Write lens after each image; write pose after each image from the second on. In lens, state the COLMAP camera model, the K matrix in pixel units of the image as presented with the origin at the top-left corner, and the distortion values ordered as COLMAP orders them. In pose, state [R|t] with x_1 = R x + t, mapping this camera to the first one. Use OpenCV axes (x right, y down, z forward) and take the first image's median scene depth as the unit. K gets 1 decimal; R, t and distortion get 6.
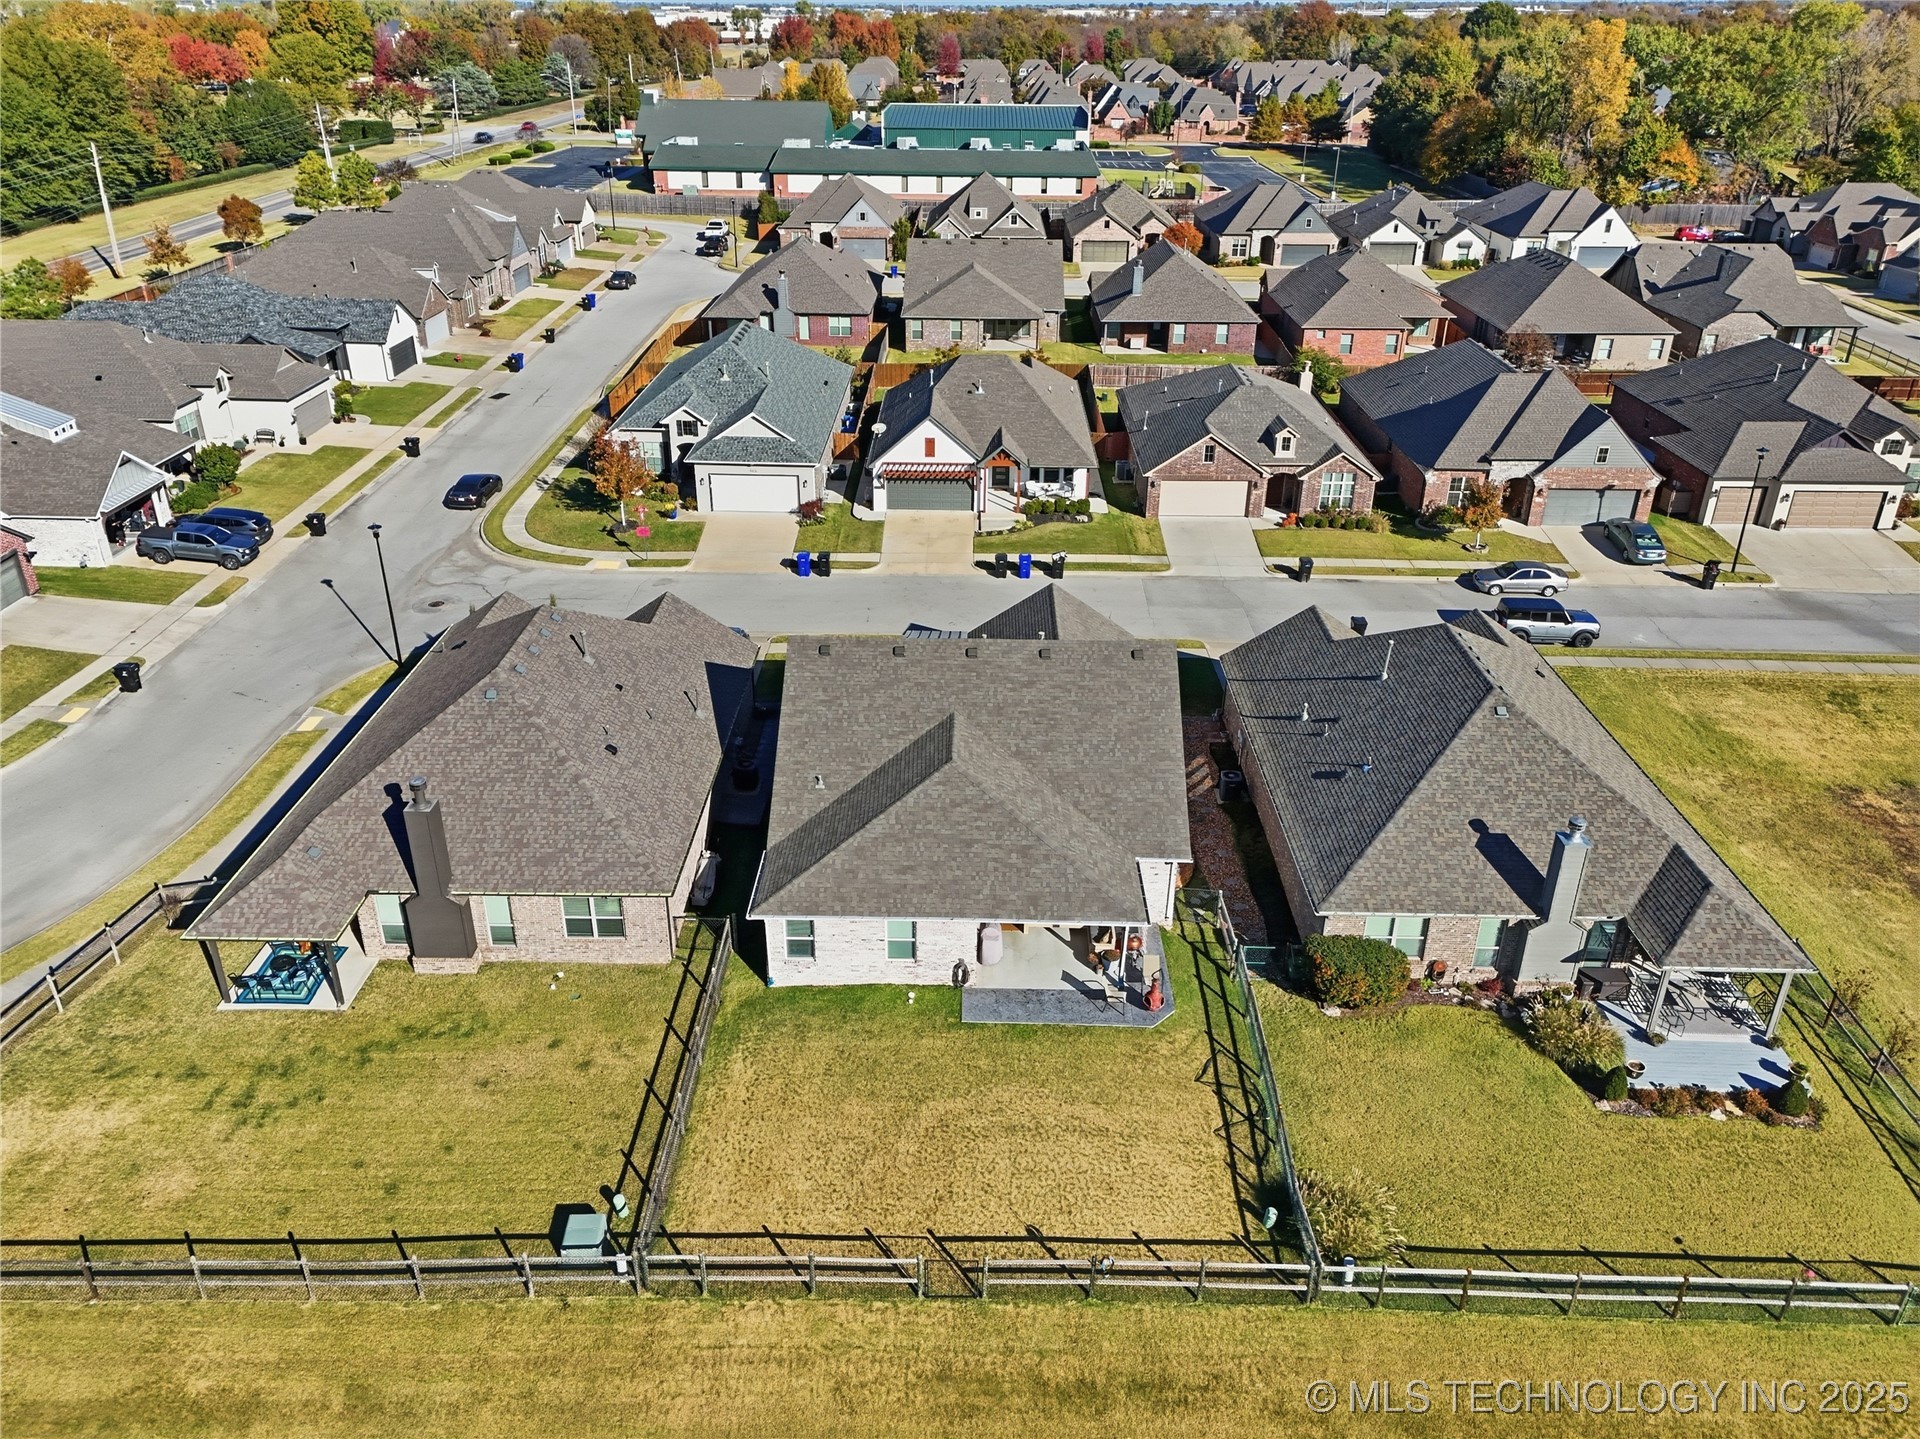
lens RADIAL K [[1401.0, 0, 960.0], [0, 1401.0, 719.5], [0, 0, 1]] dist [0.088375, -0.074199]
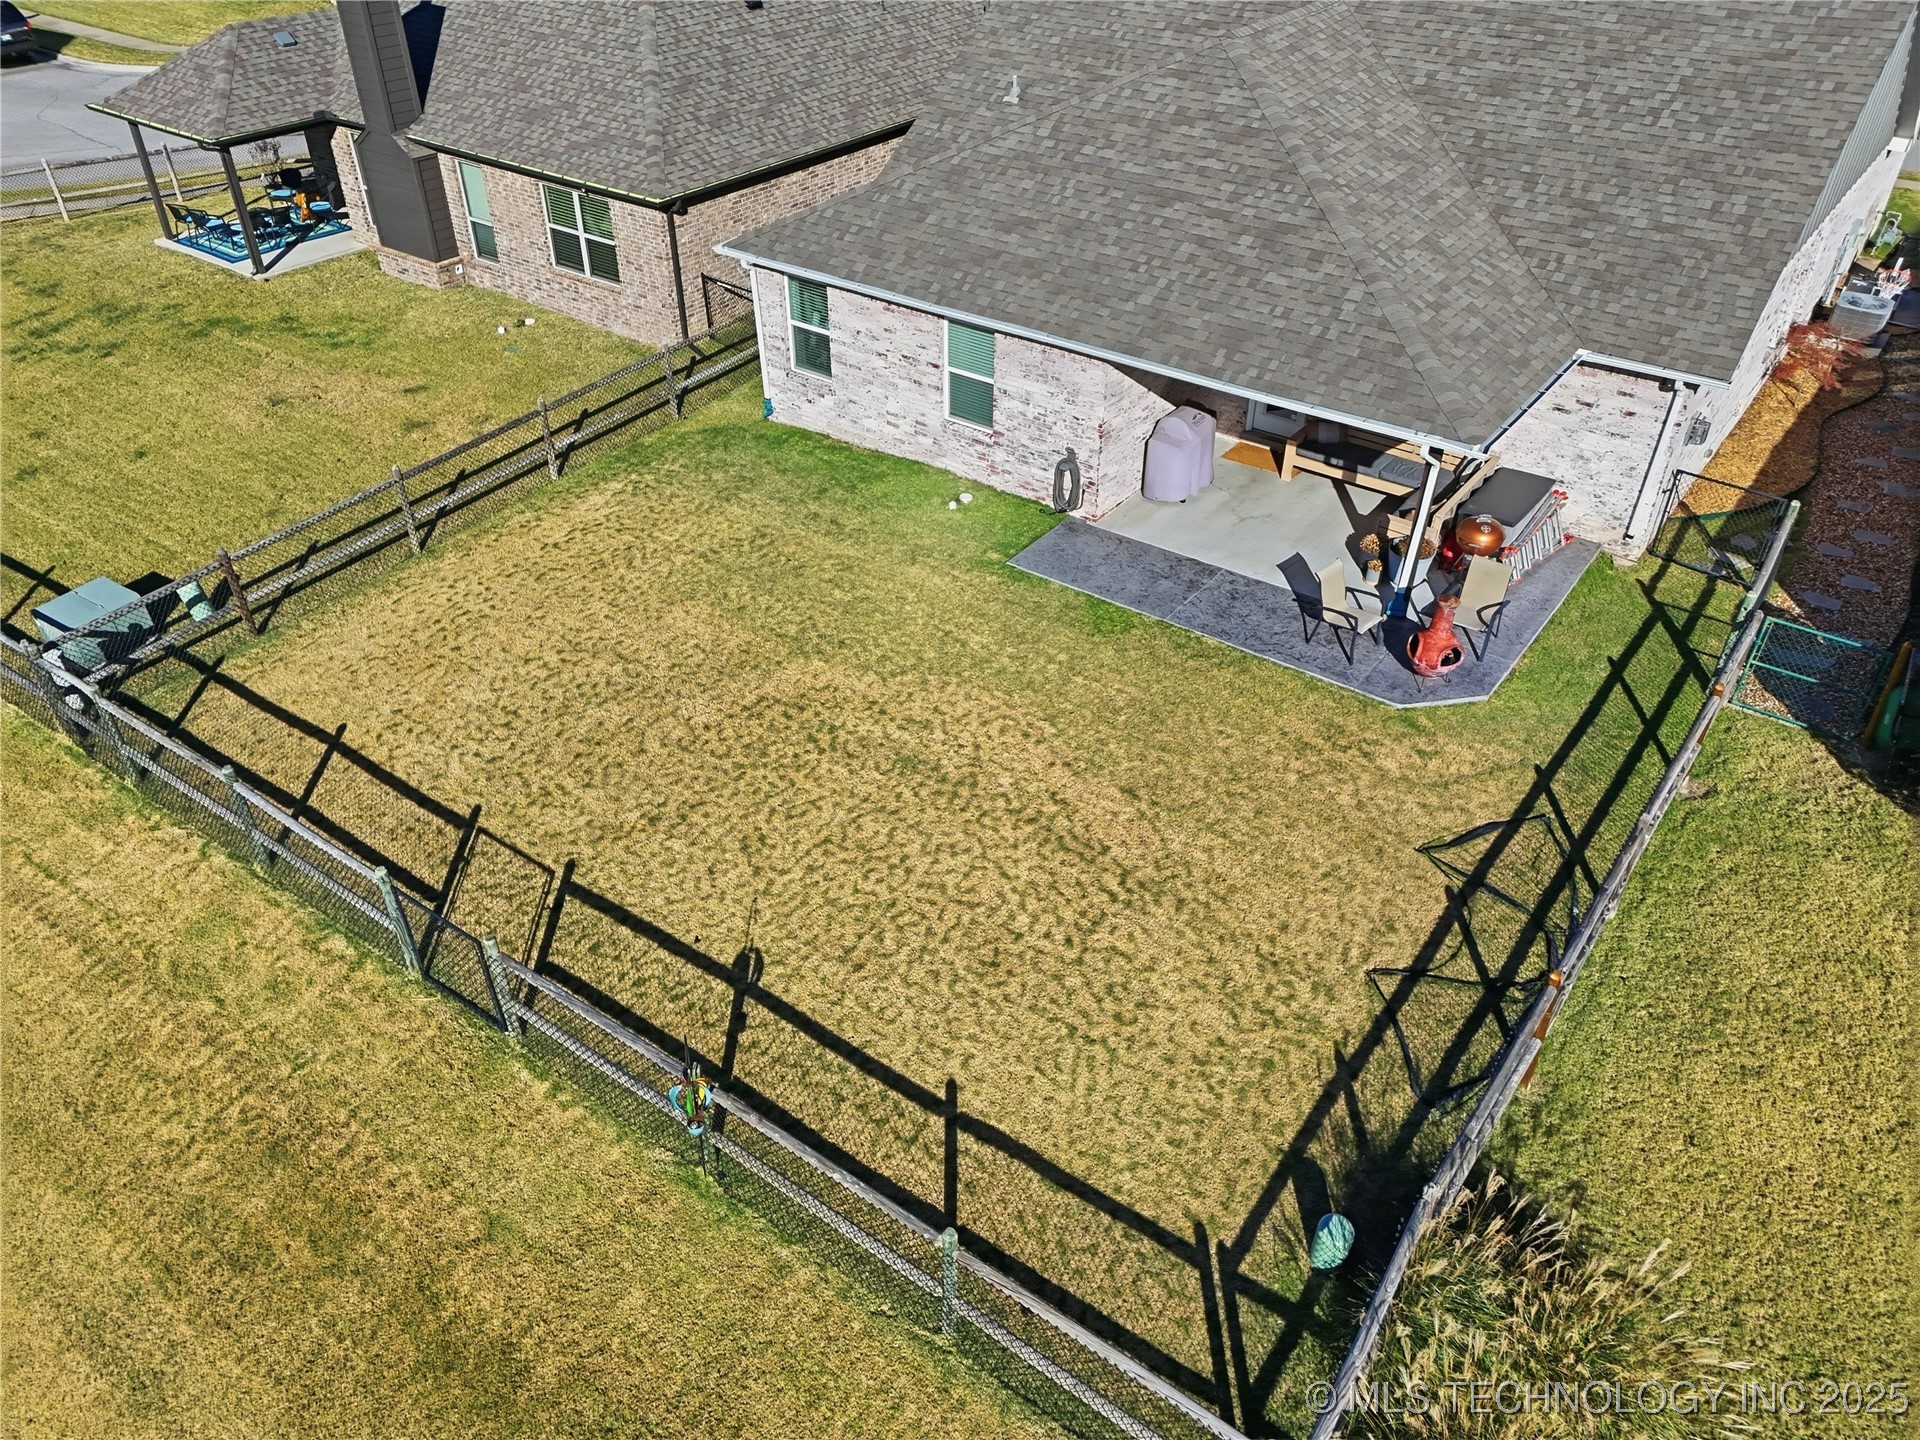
lens RADIAL K [[1401.0, 0, 960.0], [0, 1401.0, 720.0], [0, 0, 1]] dist [0.088375, -0.074199]
pose [[0.814855, 0.337335, -0.471397, 0.228962], [-0.258856, 0.939397, 0.224781, 0.167410], [0.518656, -0.061140, 0.852794, 0.606452]]
